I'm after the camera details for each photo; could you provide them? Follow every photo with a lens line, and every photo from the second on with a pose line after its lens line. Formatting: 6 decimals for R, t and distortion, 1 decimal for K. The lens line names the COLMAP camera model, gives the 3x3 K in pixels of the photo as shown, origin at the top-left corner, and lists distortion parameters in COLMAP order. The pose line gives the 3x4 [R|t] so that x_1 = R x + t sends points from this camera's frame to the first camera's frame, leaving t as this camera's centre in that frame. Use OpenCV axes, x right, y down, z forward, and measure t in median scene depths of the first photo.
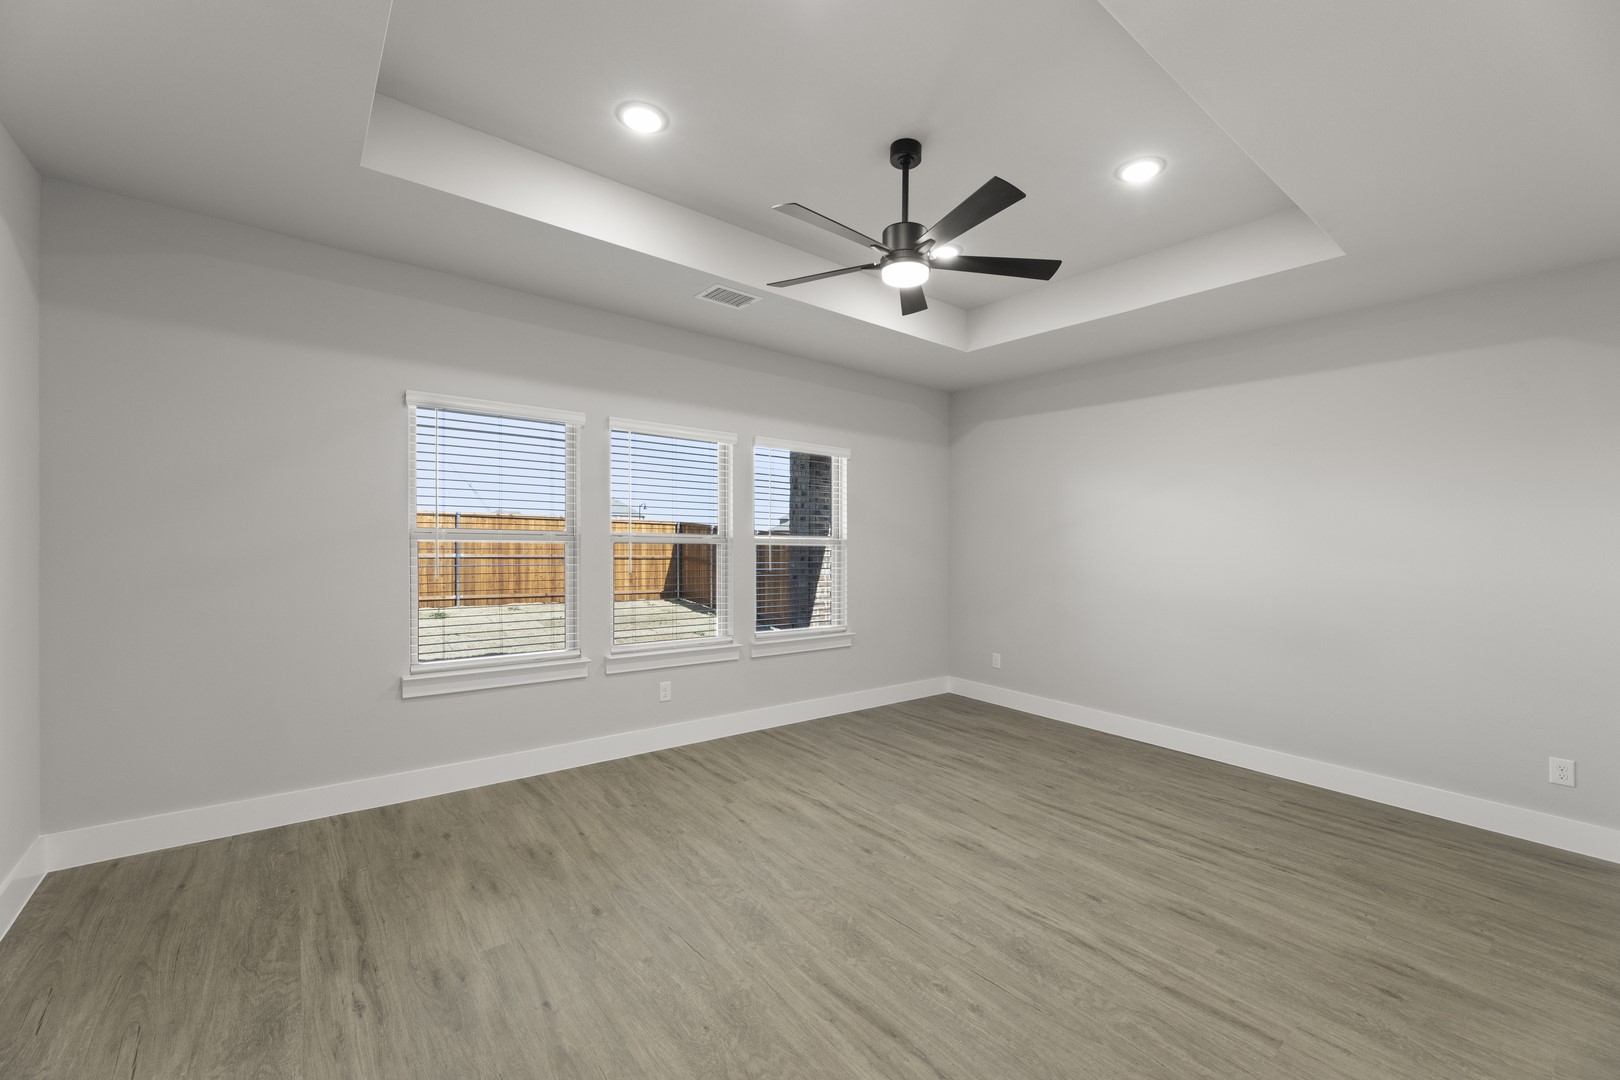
lens RADIAL K [[659.4, 0, 810.4], [0, 659.4, 539.8], [0, 0, 1]] dist [0.001403, 0.000176]
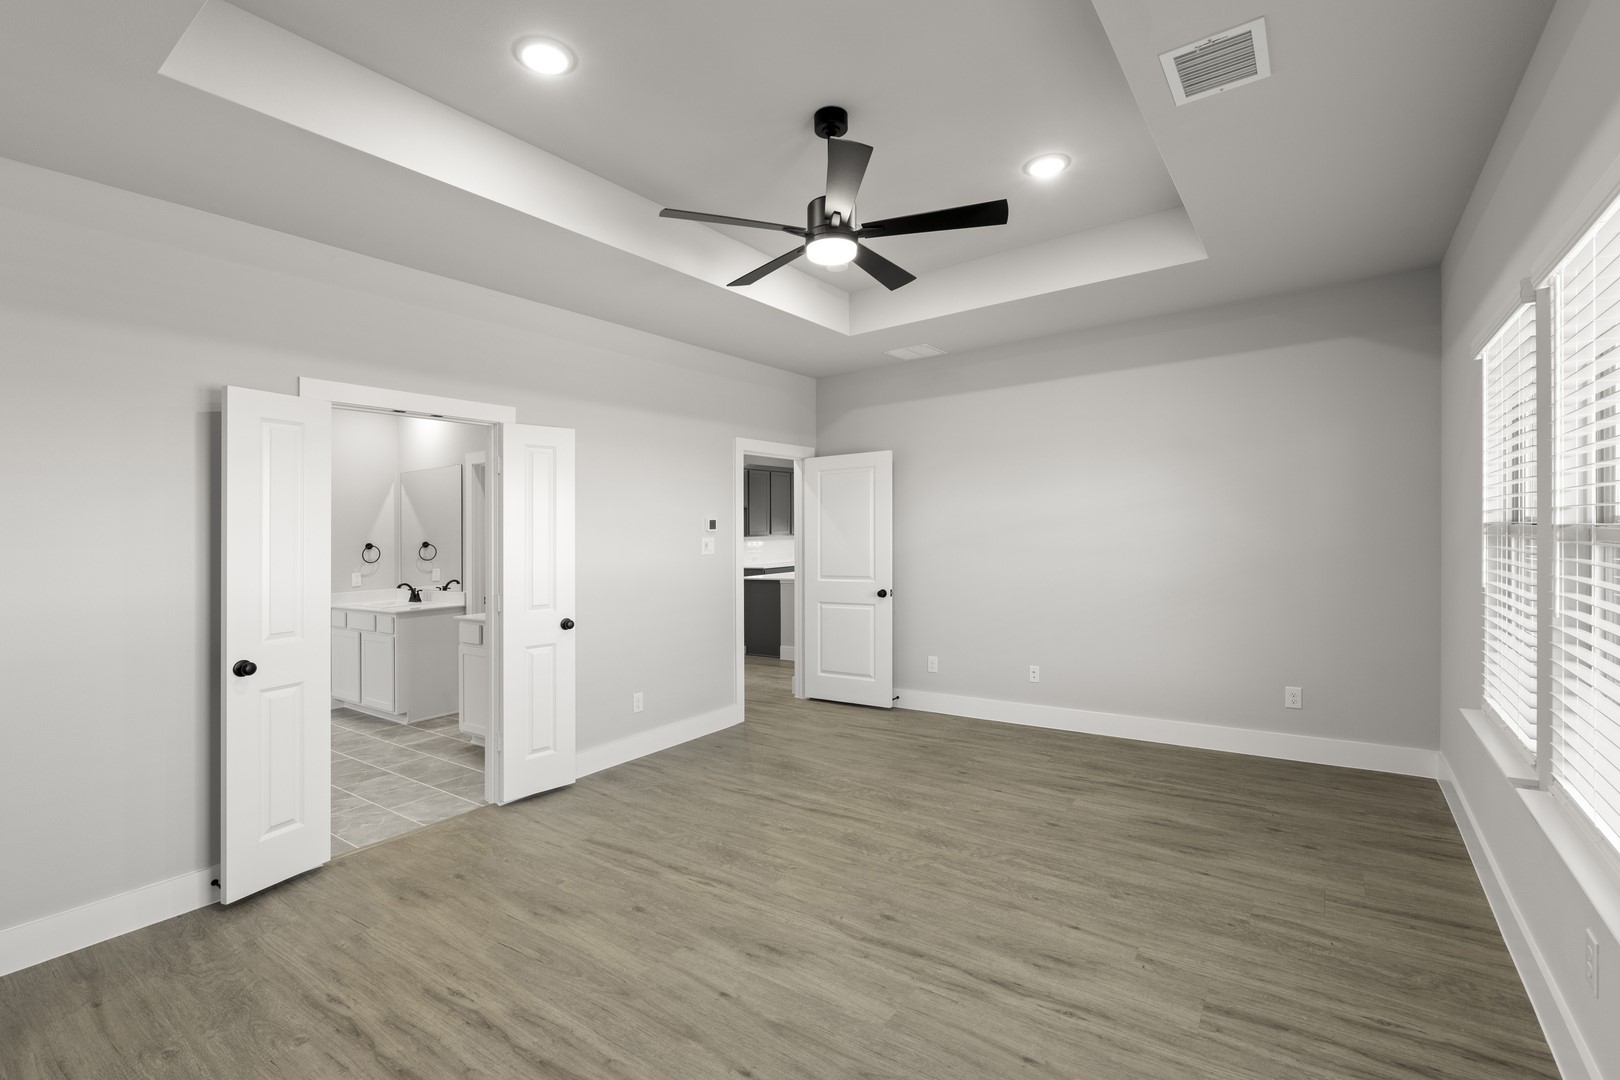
lens RADIAL K [[729.2, 0, 810.8], [0, 729.2, 535.5], [0, 0, 1]] dist [-0.000254, 0.000721]
pose [[-0.961540, 0.003111, -0.274649, 0.441063], [0.002319, 0.999992, 0.003210, -0.000534], [0.274657, 0.002449, -0.961539, 1.918650]]
